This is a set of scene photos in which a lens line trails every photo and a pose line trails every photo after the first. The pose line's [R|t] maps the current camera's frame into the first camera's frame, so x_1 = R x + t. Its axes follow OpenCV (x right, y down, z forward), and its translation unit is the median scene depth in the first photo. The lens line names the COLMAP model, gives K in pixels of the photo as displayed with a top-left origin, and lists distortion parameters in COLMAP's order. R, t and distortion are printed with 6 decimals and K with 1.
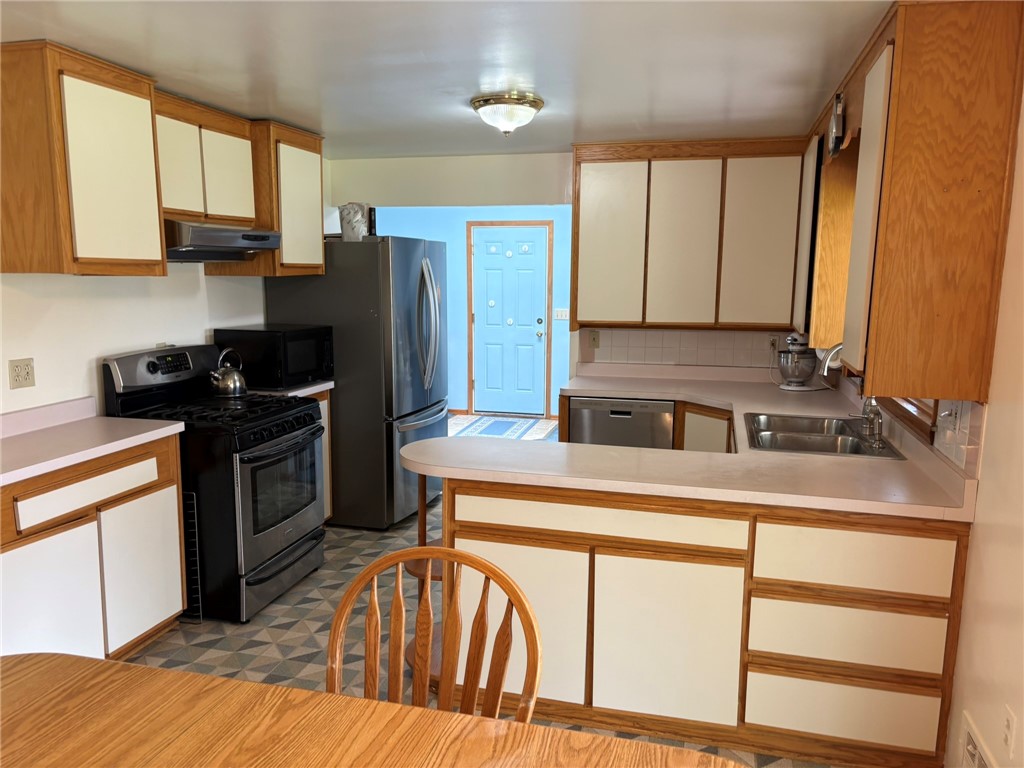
lens RADIAL K [[773.3, 0, 513.6], [0, 773.3, 398.5], [0, 0, 1]] dist [0.013045, -0.008342]
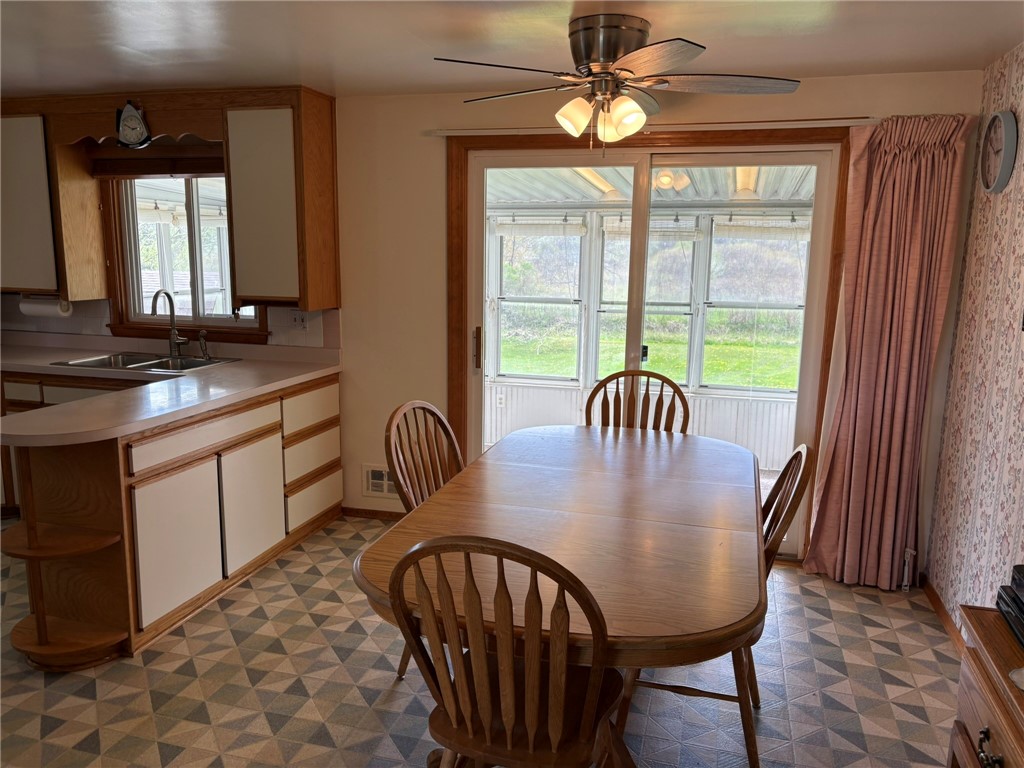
lens RADIAL K [[761.4, 0, 512.0], [0, 761.4, 384.0], [0, 0, 1]] dist [0.006845, -0.001856]
pose [[0.018785, -0.181536, 0.983205, -0.808882], [0.146875, 0.973211, 0.176884, -0.051591], [-0.988977, 0.141086, 0.044945, 0.324069]]
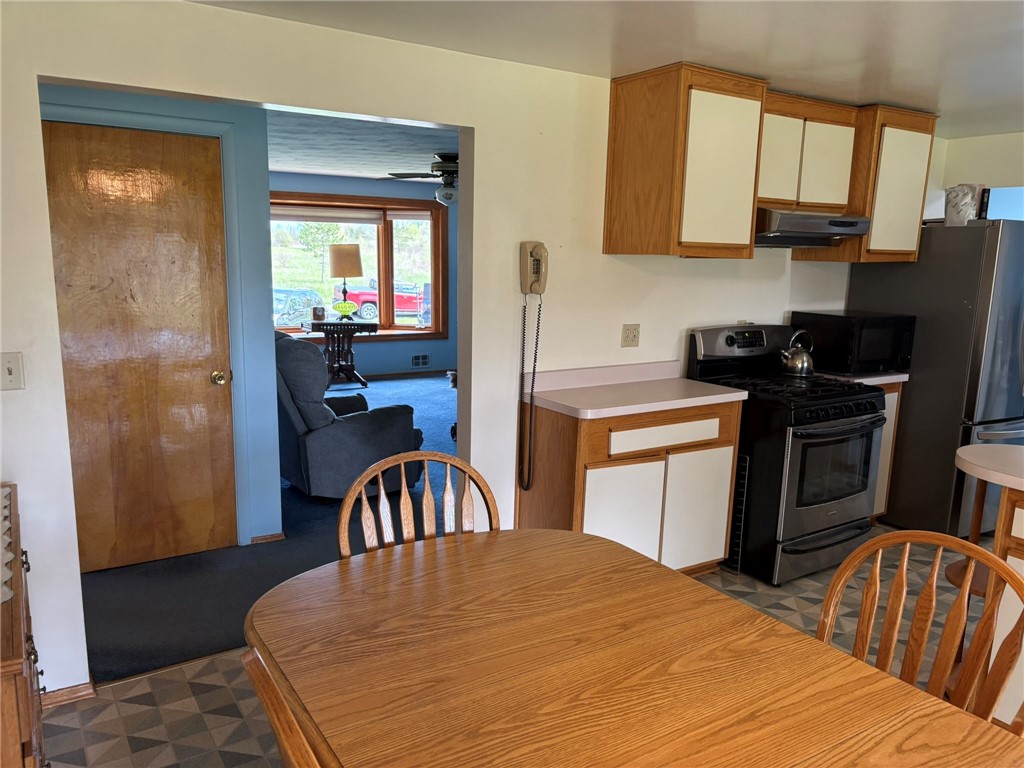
lens RADIAL K [[773.3, 0, 513.6], [0, 773.3, 398.5], [0, 0, 1]] dist [0.013045, -0.008342]
pose [[0.740082, 0.134151, -0.659001, 0.054726], [-0.125967, 0.990212, 0.060110, 0.015369], [0.660614, 0.038526, 0.749736, -0.048323]]
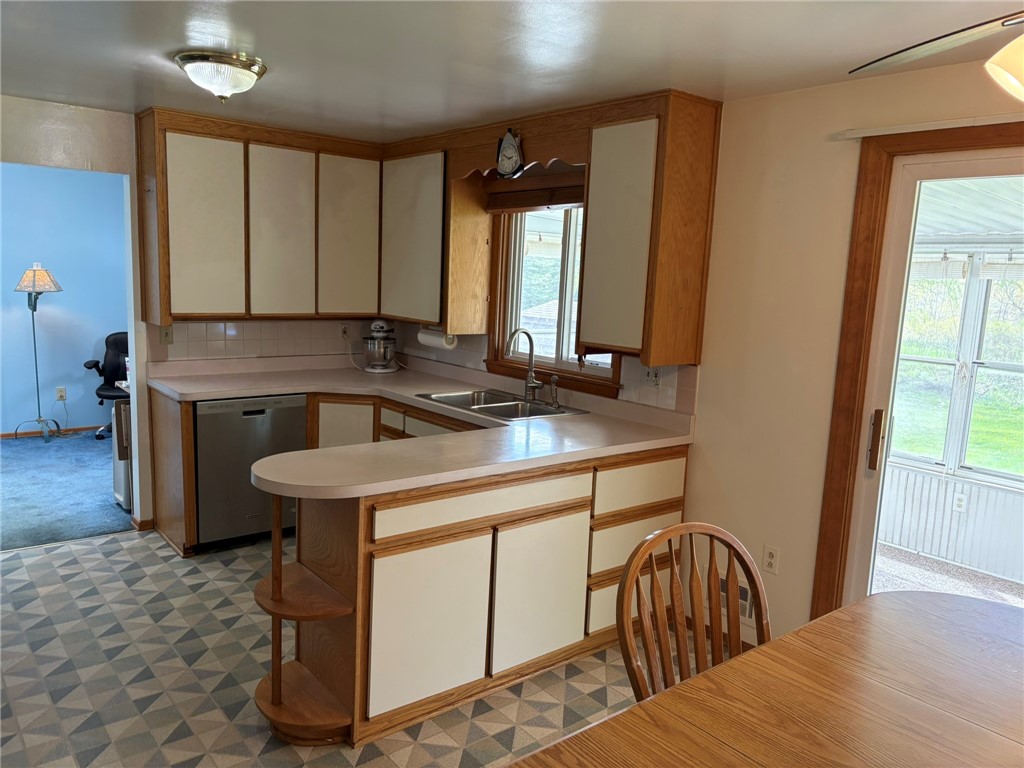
lens RADIAL K [[775.6, 0, 509.6], [0, 775.6, 388.8], [0, 0, 1]] dist [0.023996, -0.002601]
pose [[0.585155, -0.100787, 0.804634, -0.538422], [0.092364, 0.994073, 0.057346, -0.043460], [-0.805644, 0.040763, 0.590996, 0.245185]]
